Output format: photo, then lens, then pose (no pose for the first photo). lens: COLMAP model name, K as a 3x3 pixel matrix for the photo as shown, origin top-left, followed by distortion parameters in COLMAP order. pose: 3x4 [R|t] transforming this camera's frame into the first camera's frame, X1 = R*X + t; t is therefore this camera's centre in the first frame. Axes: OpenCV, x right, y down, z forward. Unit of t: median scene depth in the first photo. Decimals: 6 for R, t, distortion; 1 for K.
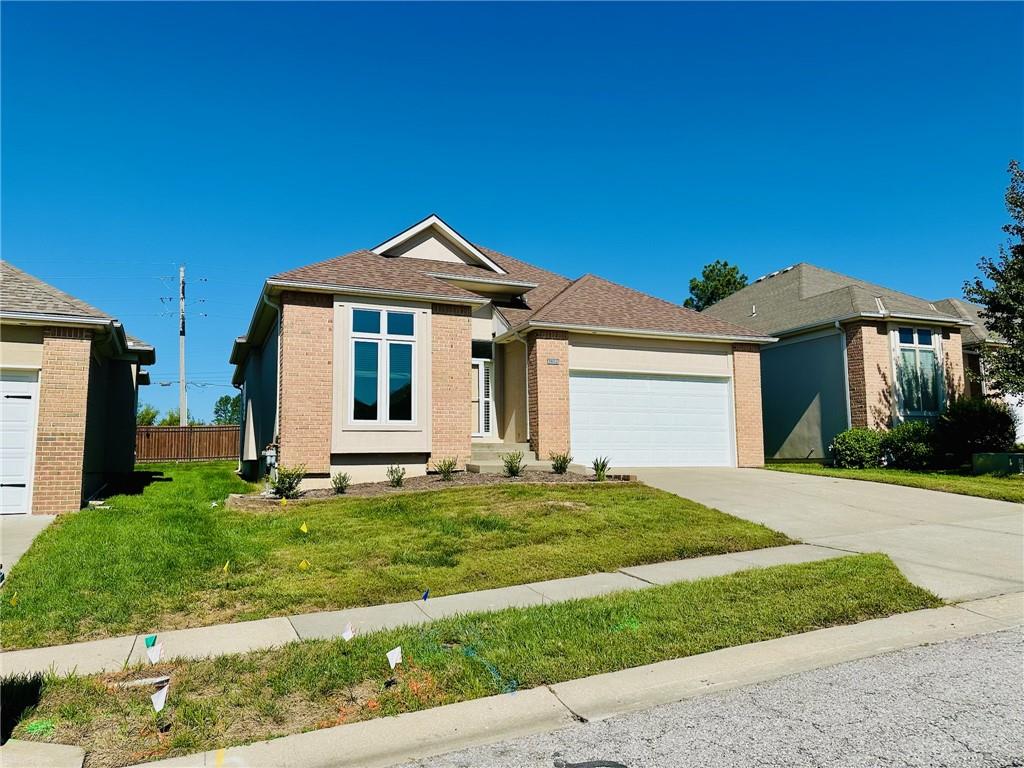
lens RADIAL K [[738.6, 0, 512.0], [0, 738.6, 384.0], [0, 0, 1]] dist [0.005586, -0.004291]
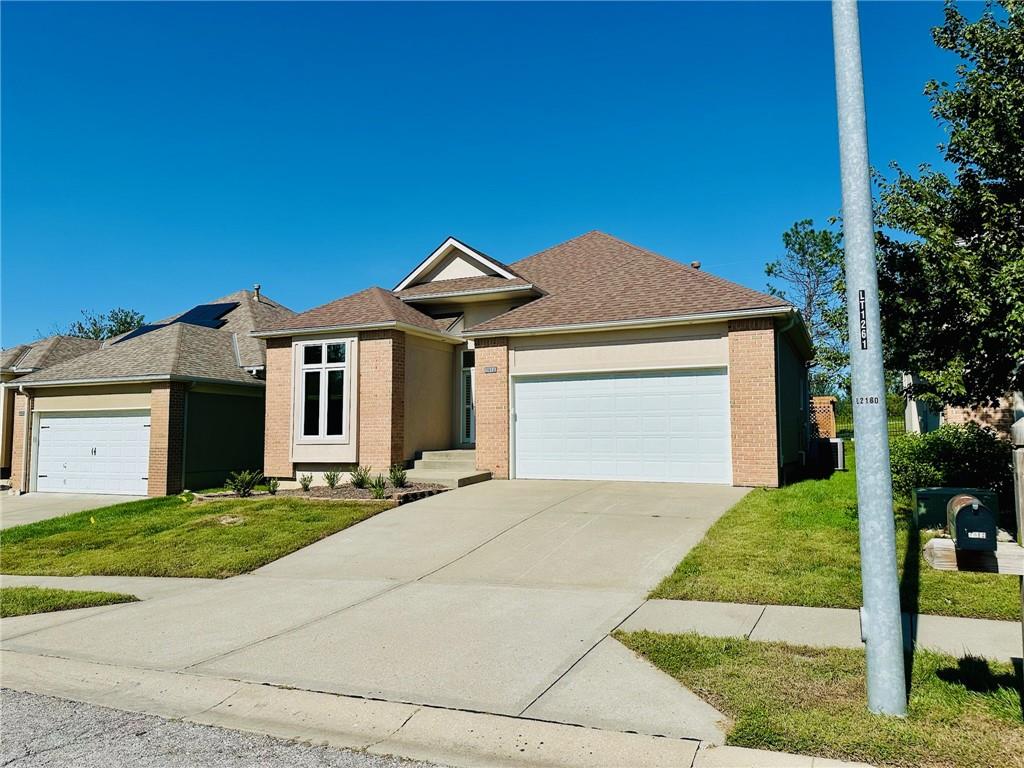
lens RADIAL K [[734.1, 0, 512.0], [0, 734.1, 384.0], [0, 0, 1]] dist [-0.008349, -0.003496]
pose [[0.667291, -0.052556, -0.742940, 0.891513], [0.076236, 0.997088, -0.002061, -0.008394], [0.740885, -0.055264, 0.669355, 0.411867]]
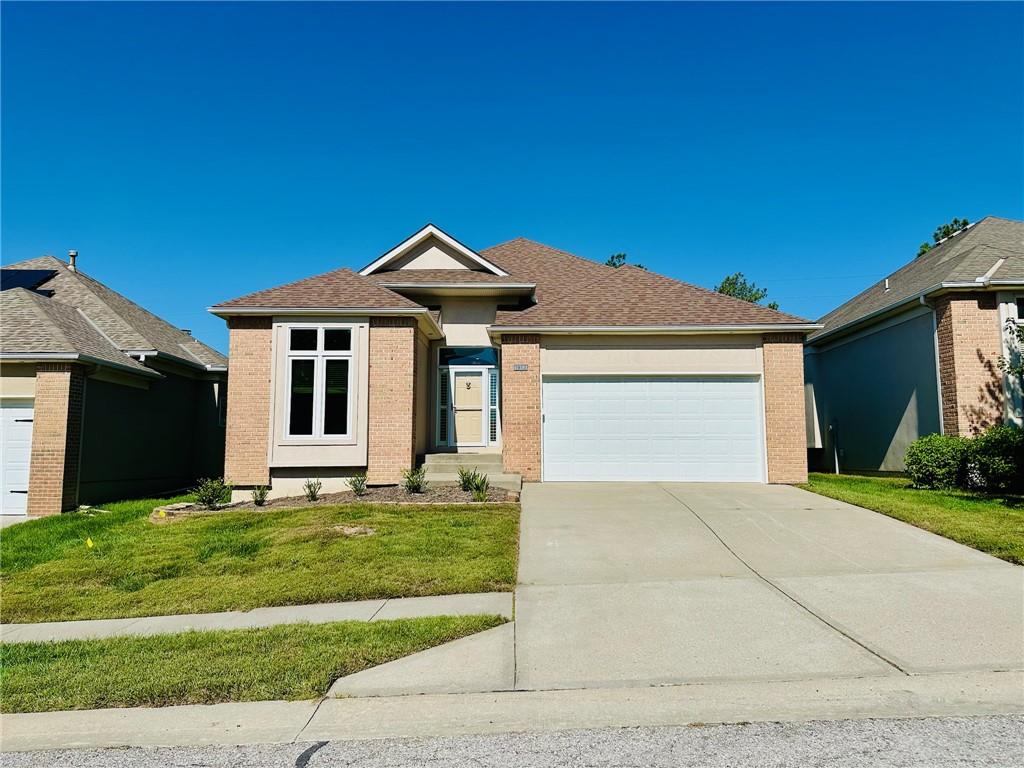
lens RADIAL K [[738.6, 0, 512.0], [0, 738.6, 384.0], [0, 0, 1]] dist [0.005586, -0.004291]
pose [[0.914688, -0.033032, -0.402808, 0.471163], [0.036097, 0.999348, 0.000016, -0.011450], [0.402545, -0.014554, 0.915285, 0.158067]]
